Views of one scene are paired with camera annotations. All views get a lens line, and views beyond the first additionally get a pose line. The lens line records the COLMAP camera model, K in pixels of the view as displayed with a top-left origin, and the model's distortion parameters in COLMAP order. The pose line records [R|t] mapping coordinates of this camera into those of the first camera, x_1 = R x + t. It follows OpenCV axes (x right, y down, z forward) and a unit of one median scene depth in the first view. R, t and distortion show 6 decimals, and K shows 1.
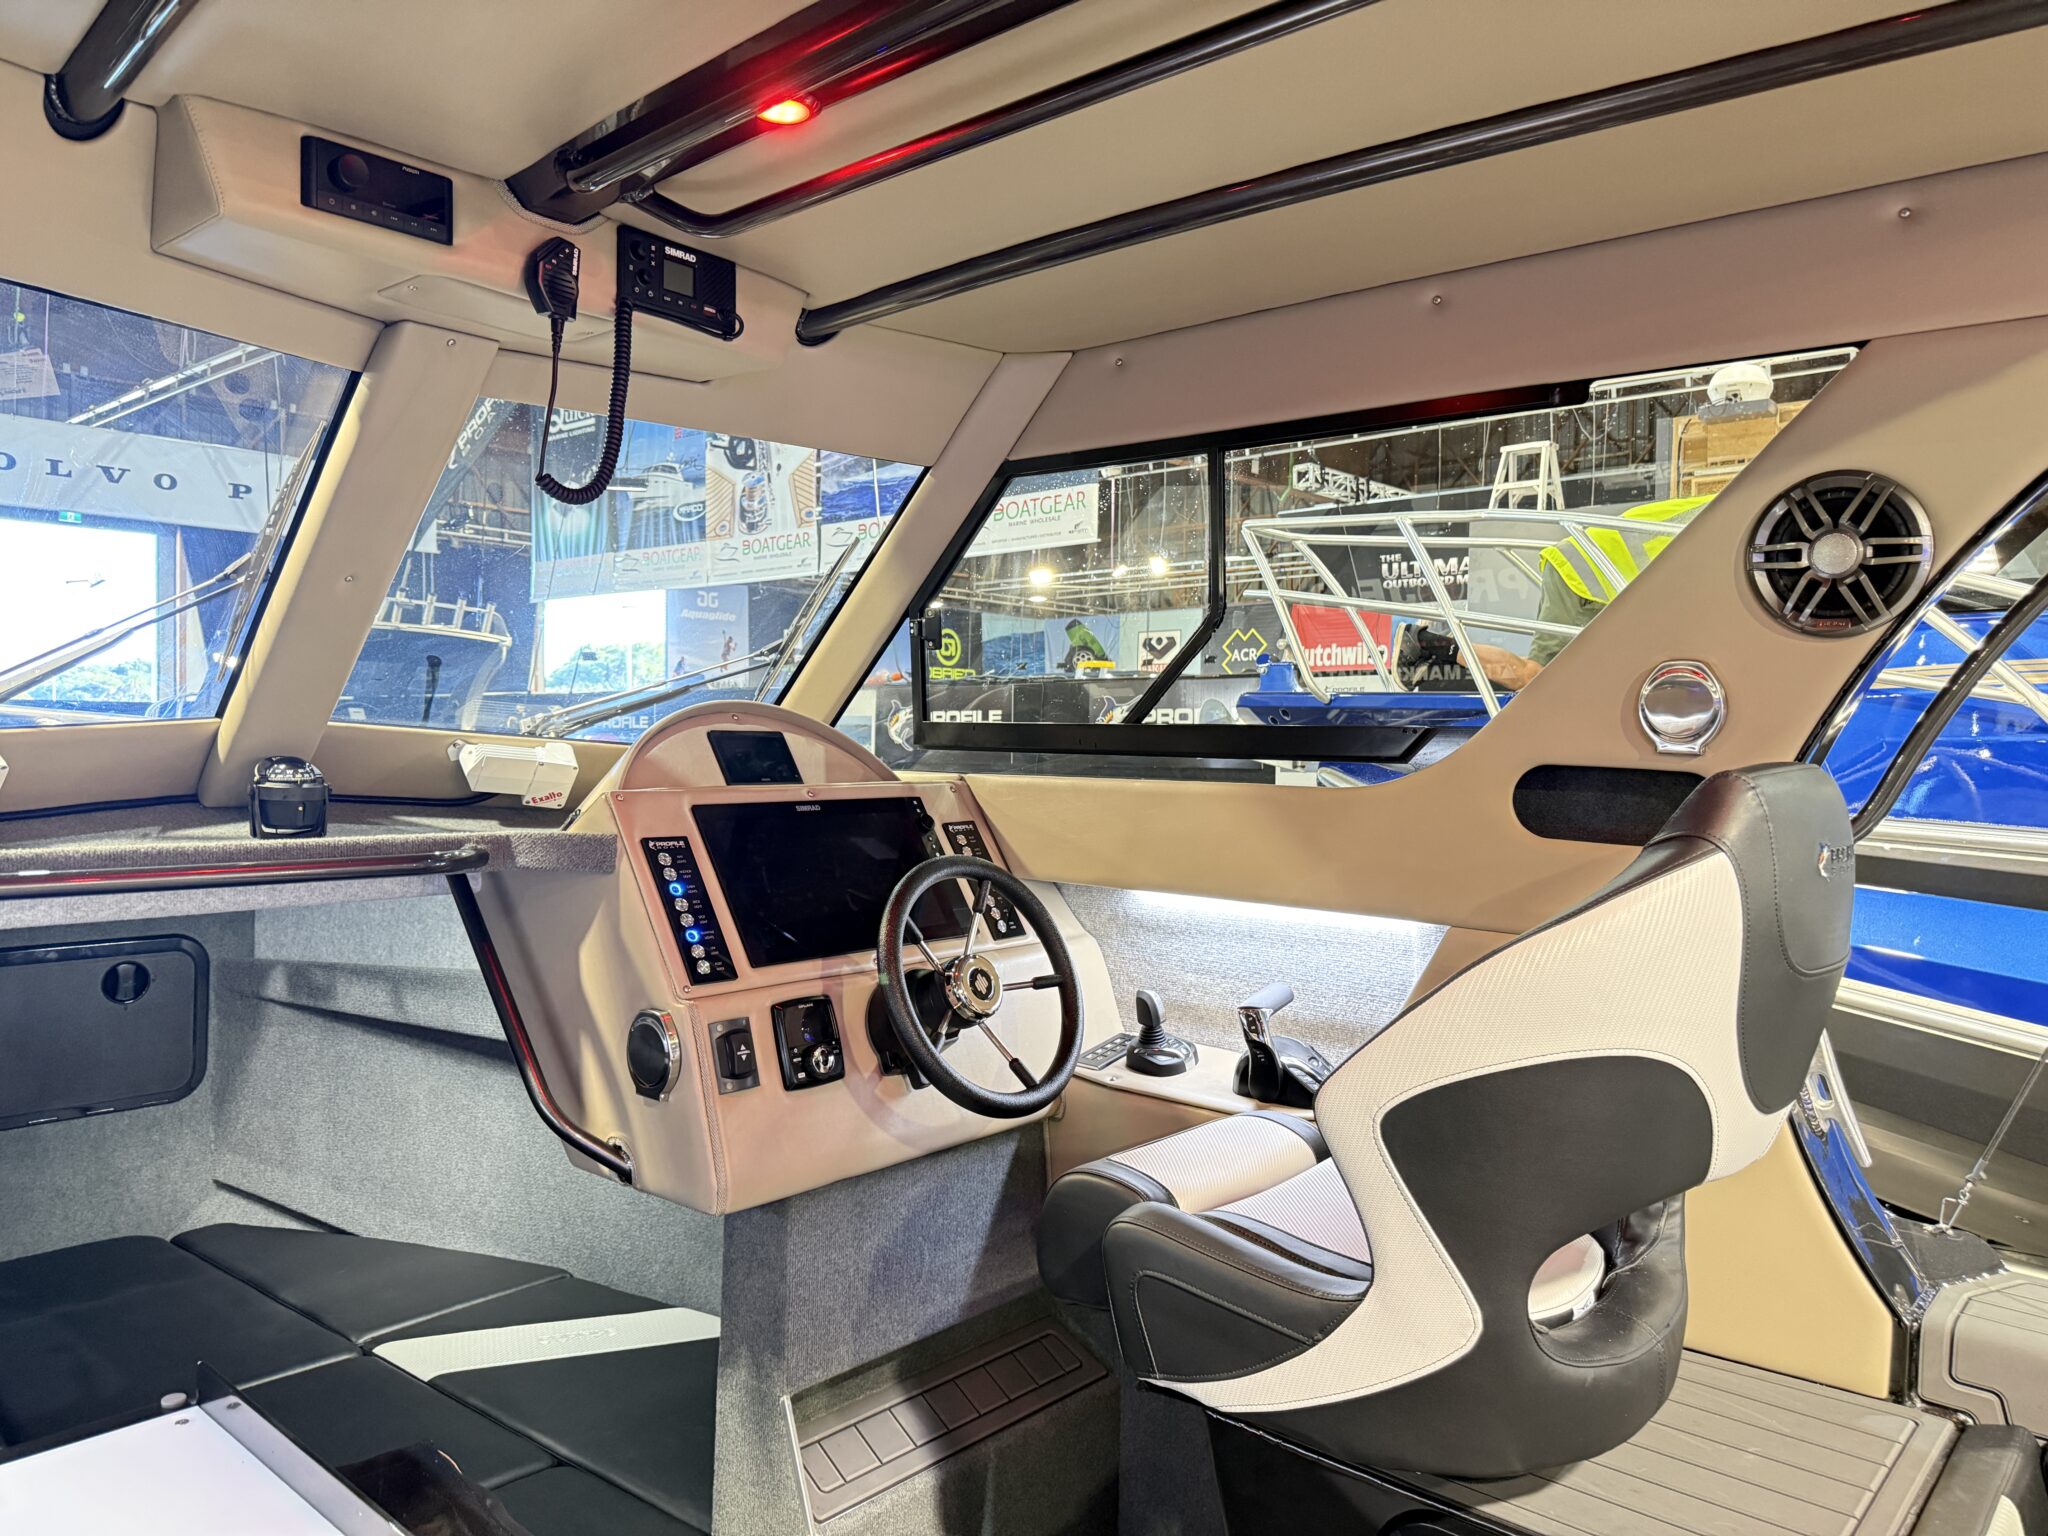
lens RADIAL K [[1430.0, 0, 1025.3], [0, 1430.0, 776.1], [0, 0, 1]] dist [0.122476, -0.184194]
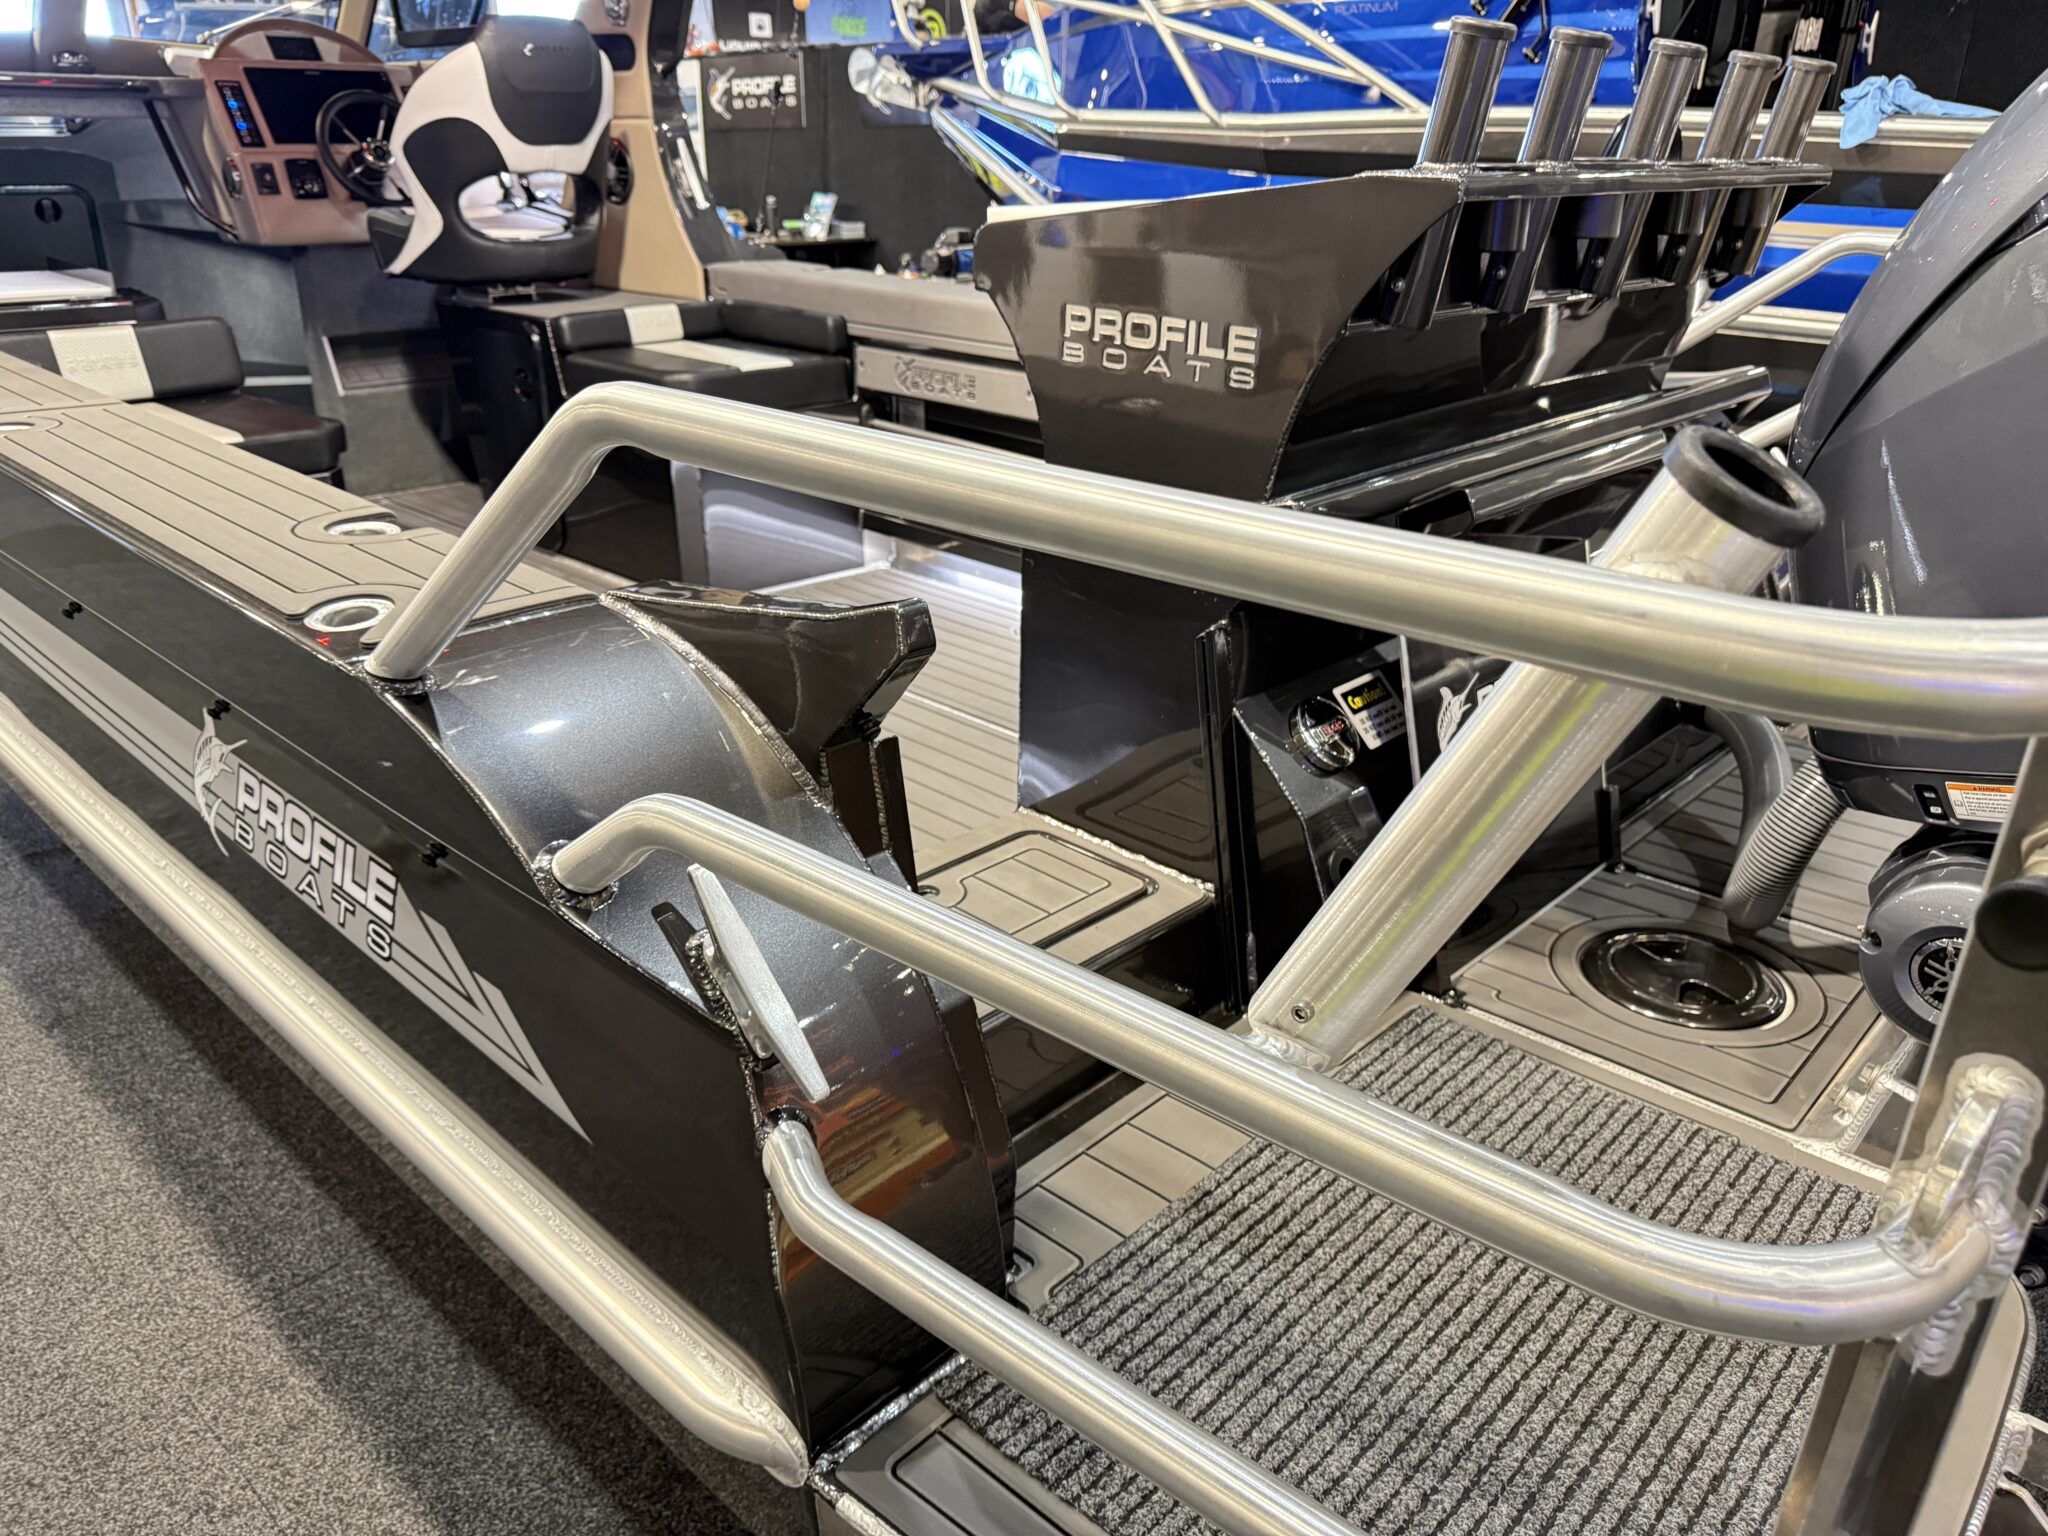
lens RADIAL K [[1459.8, 0, 1024.0], [0, 1459.8, 768.0], [0, 0, 1]] dist [0.031944, -0.045941]
pose [[0.999242, 0.005508, -0.038547, 0.929203], [0.008879, 0.931630, 0.363299, 0.190485], [0.037913, -0.363366, 0.930875, -1.249319]]
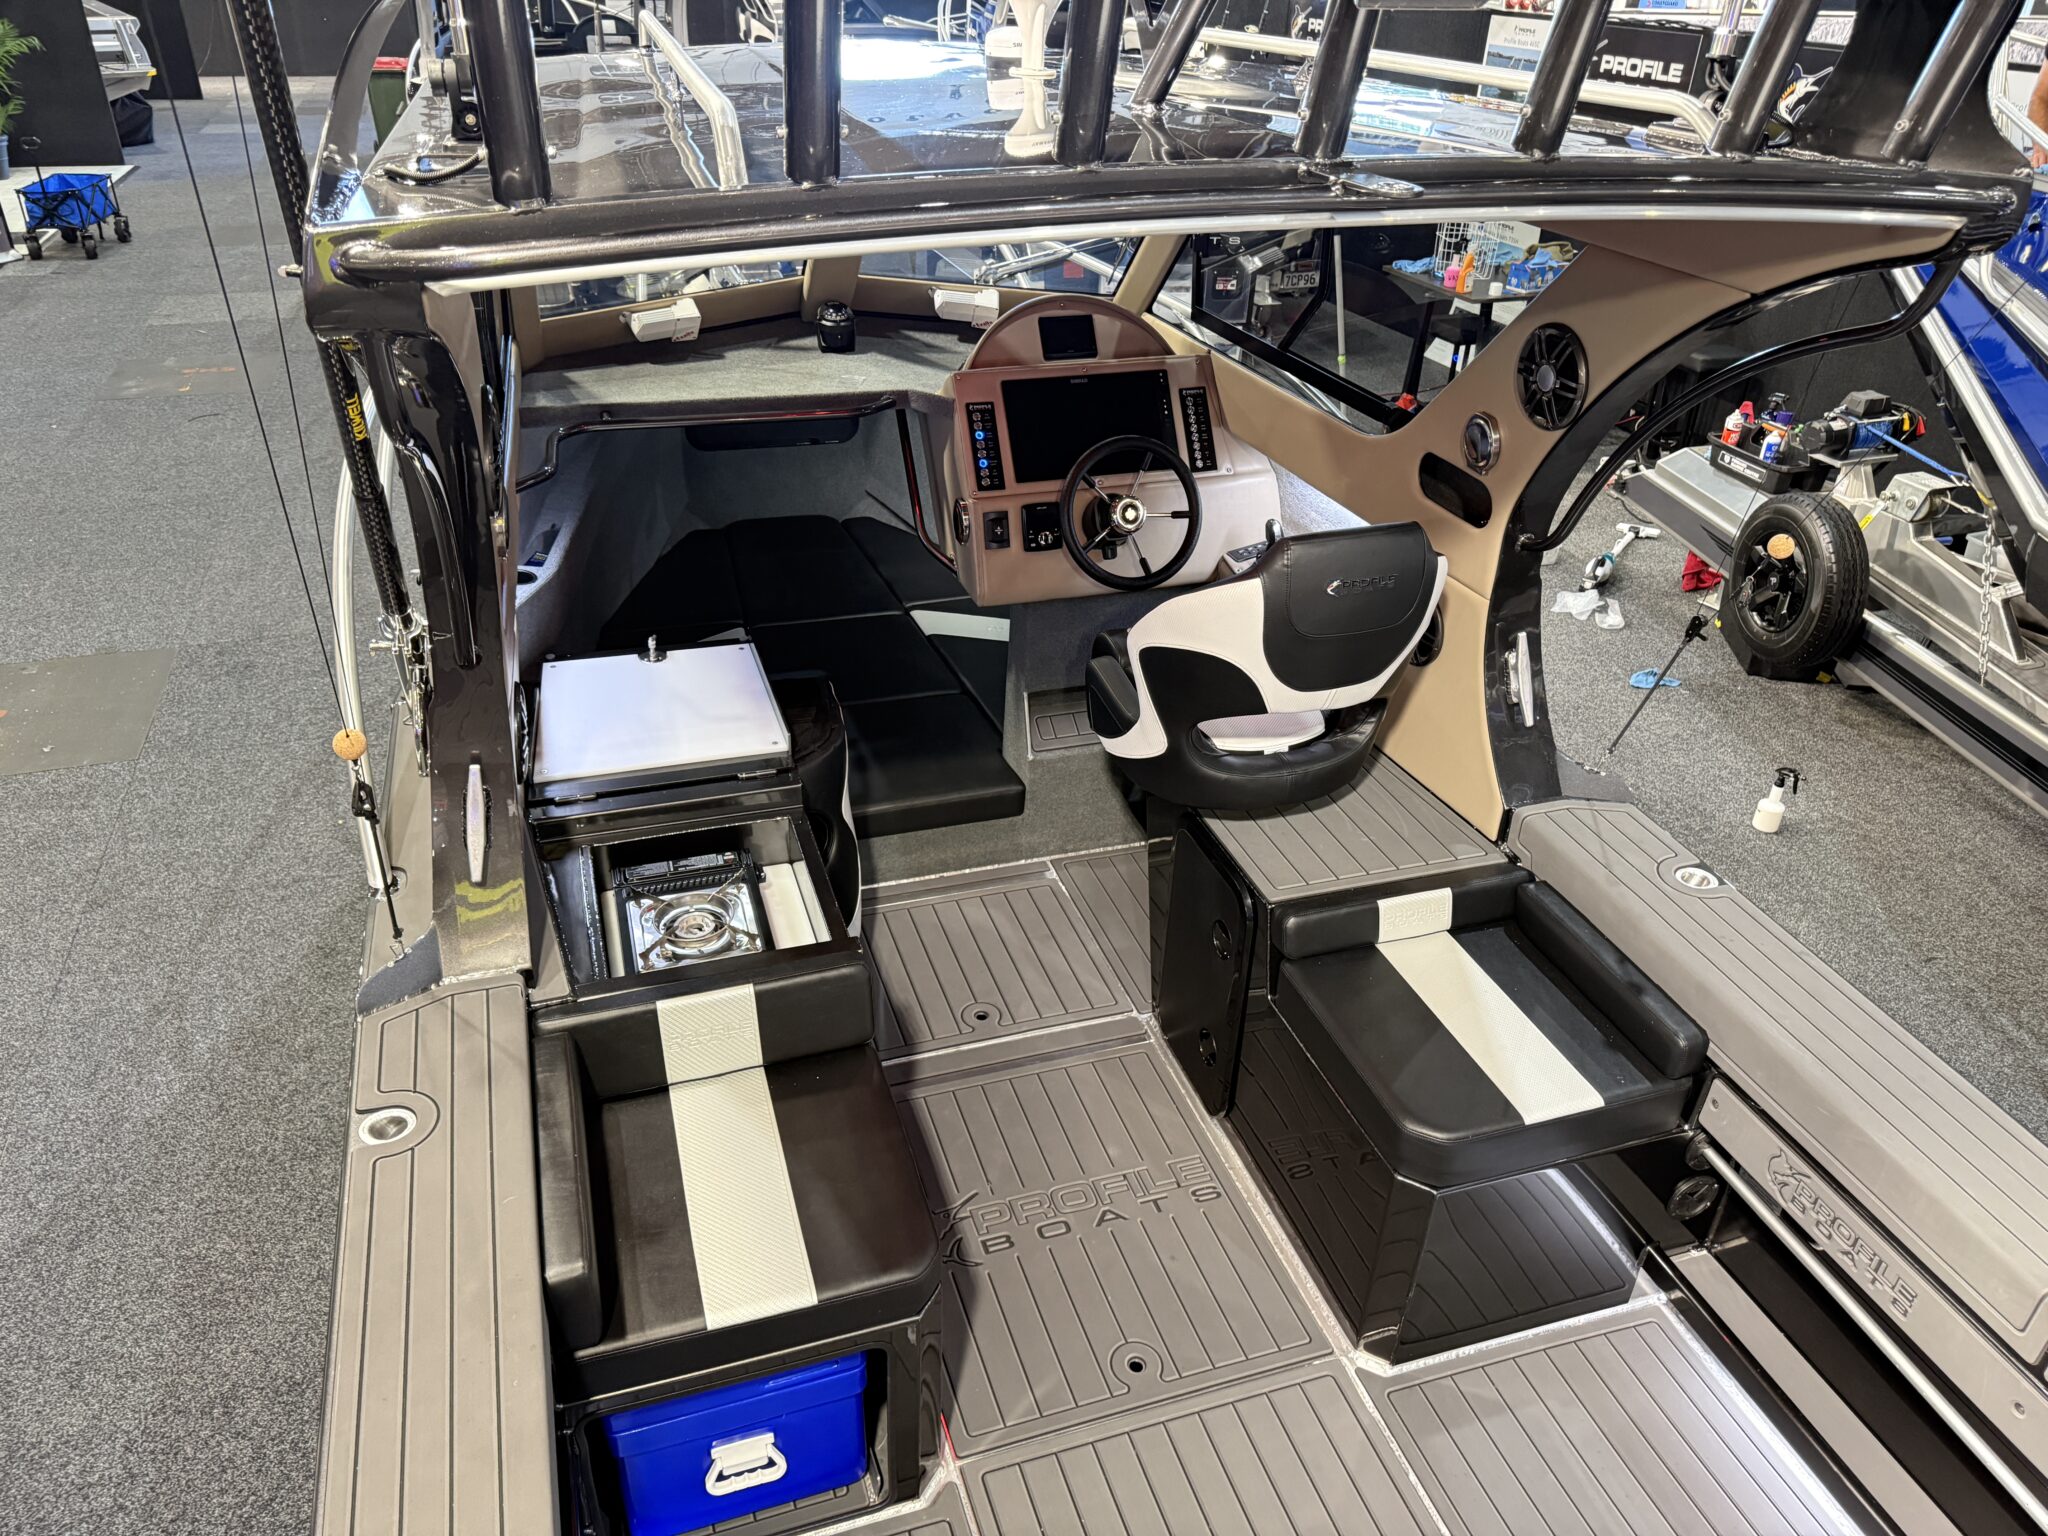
lens RADIAL K [[1430.0, 0, 1025.3], [0, 1430.0, 776.1], [0, 0, 1]] dist [0.122476, -0.184194]
pose [[0.861599, 0.270402, -0.429569, 0.623138], [-0.031969, 0.873520, 0.485737, -0.378783], [0.506581, -0.404778, 0.761269, -0.484378]]
